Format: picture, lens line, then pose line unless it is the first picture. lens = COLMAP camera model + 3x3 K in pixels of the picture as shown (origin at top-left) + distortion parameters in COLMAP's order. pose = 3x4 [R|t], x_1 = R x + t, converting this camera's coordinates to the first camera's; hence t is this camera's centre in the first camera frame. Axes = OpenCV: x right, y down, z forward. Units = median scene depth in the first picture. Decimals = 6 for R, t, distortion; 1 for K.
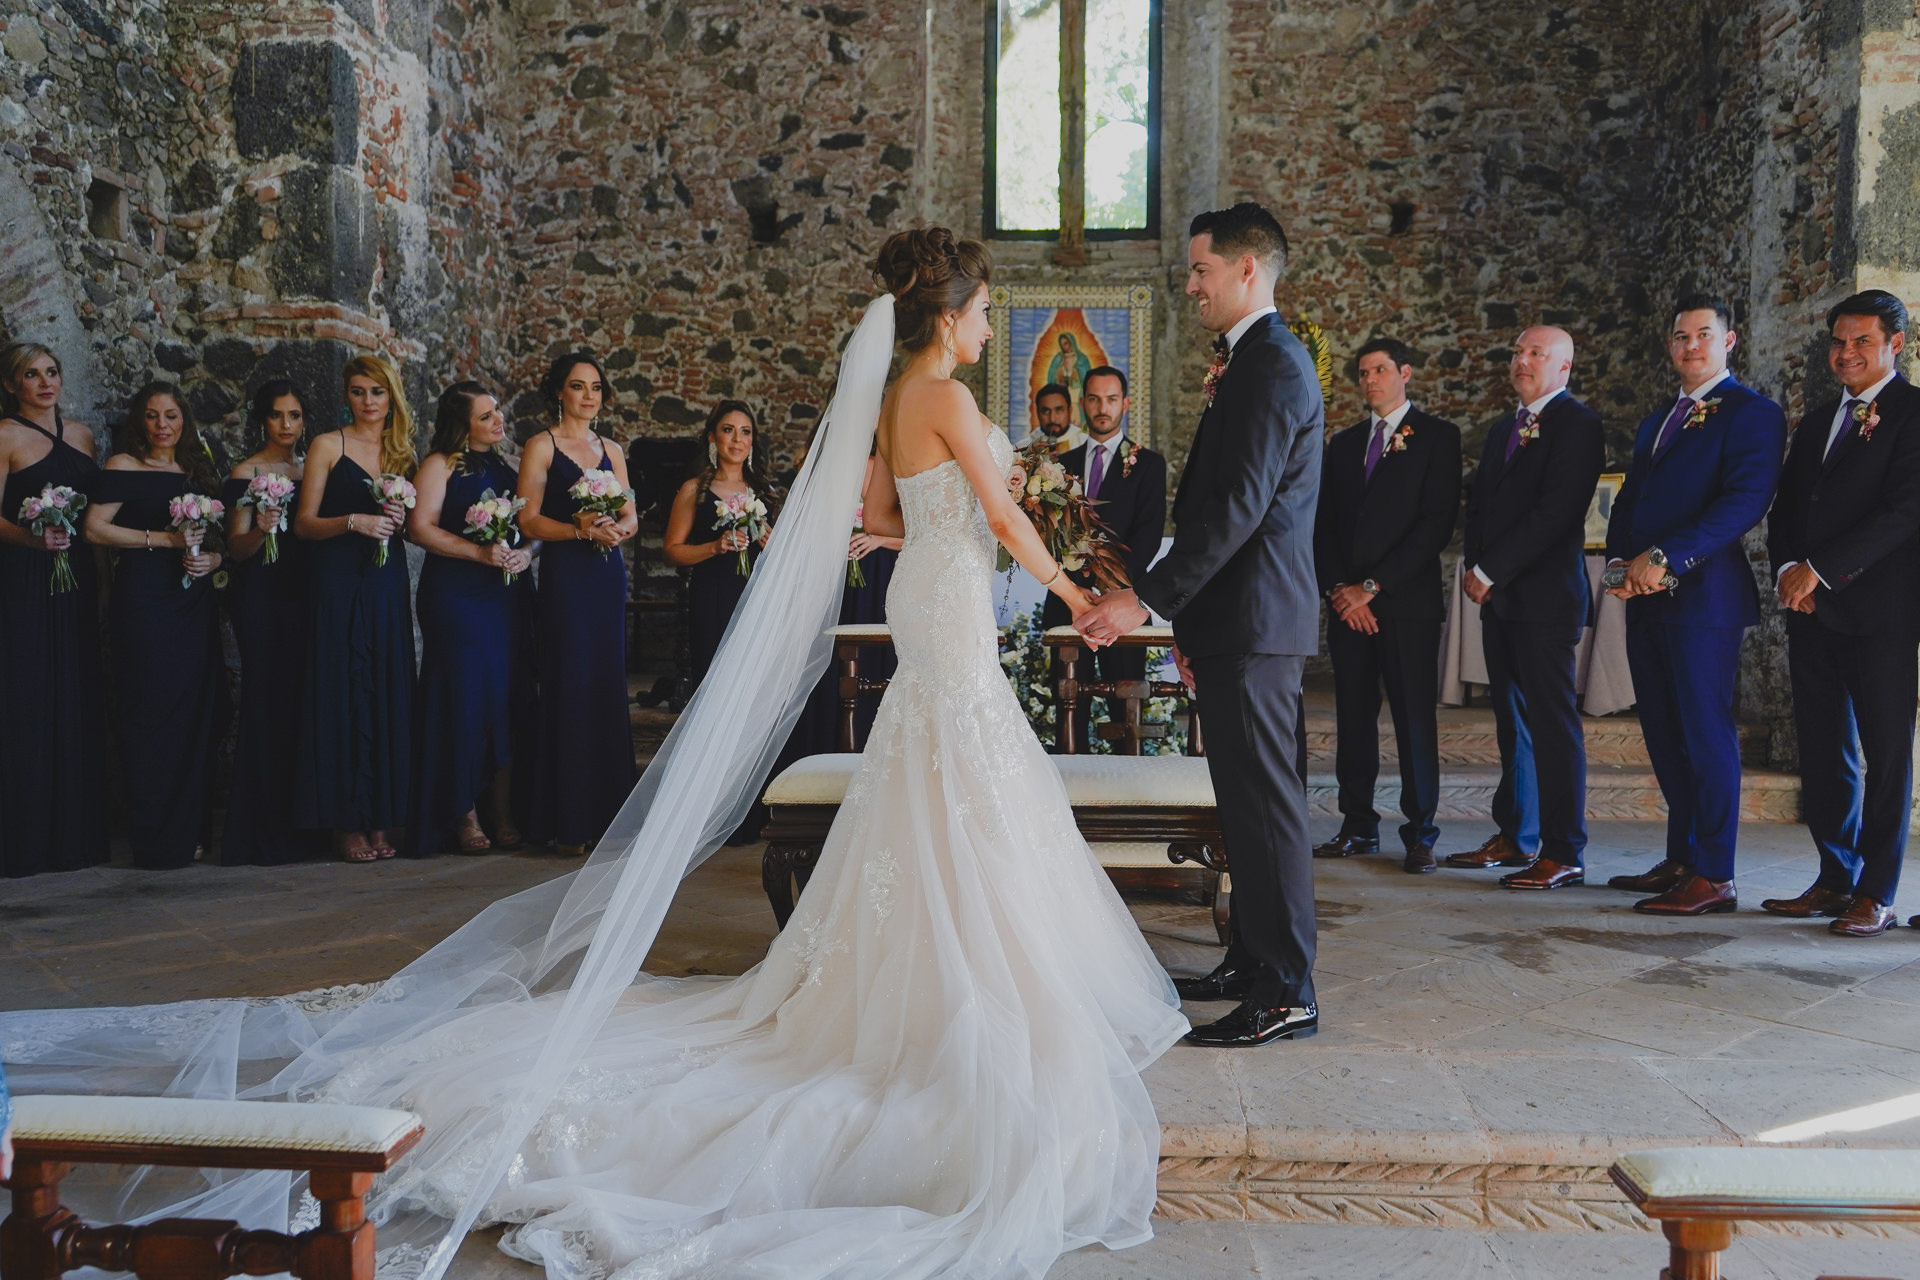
lens RADIAL K [[1518.4, 0, 960.7], [0, 1518.4, 638.9], [0, 0, 1]] dist [-0.033018, 0.010448]
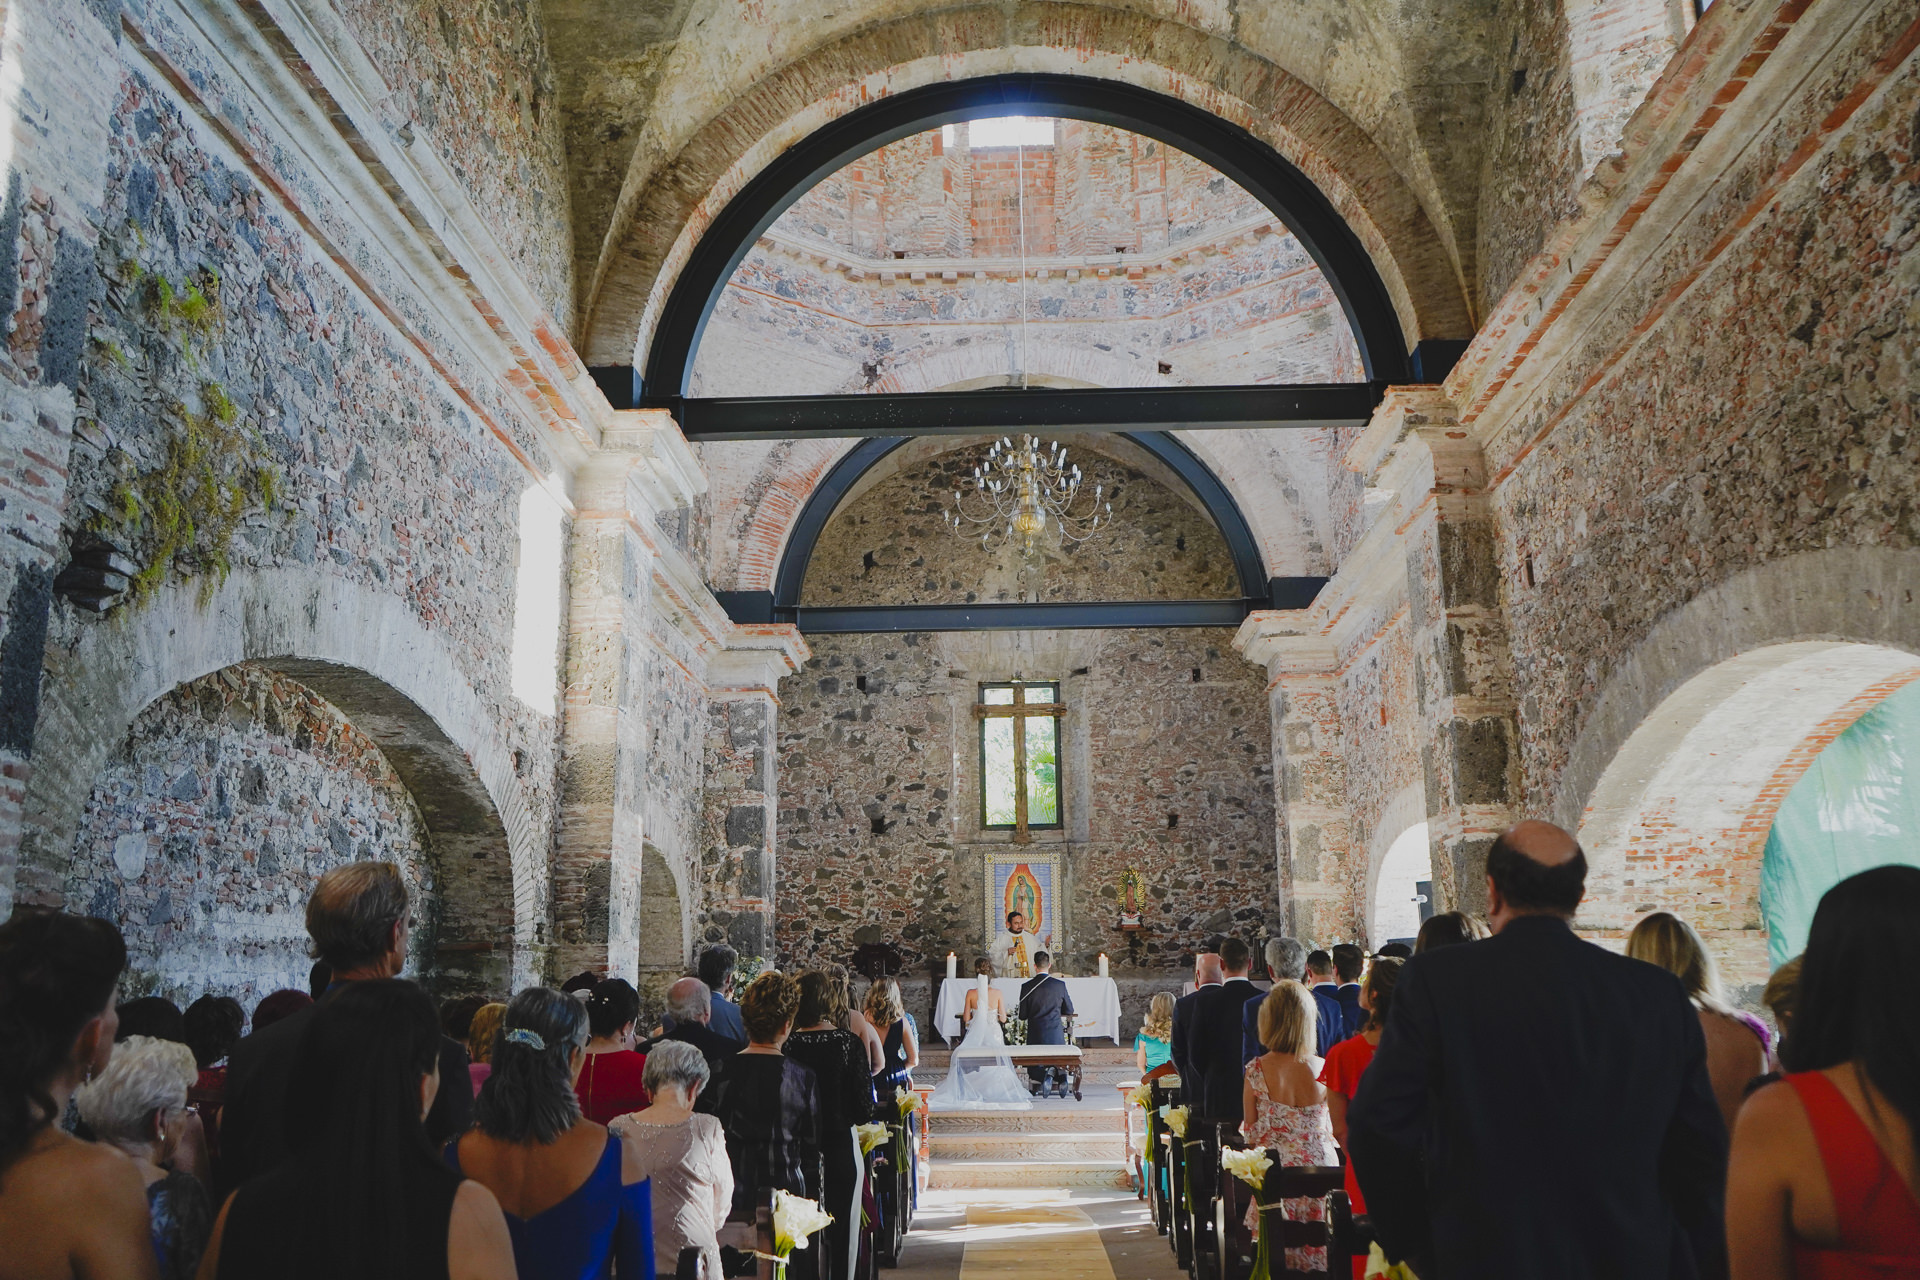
lens RADIAL K [[1518.4, 0, 953.7], [0, 1518.4, 637.1], [0, 0, 1]] dist [-0.033018, 0.010448]
pose [[0.999280, -0.011080, 0.036274, -0.098989], [0.020173, 0.965149, -0.260922, 0.030361], [-0.032119, 0.261466, 0.964678, -1.148033]]
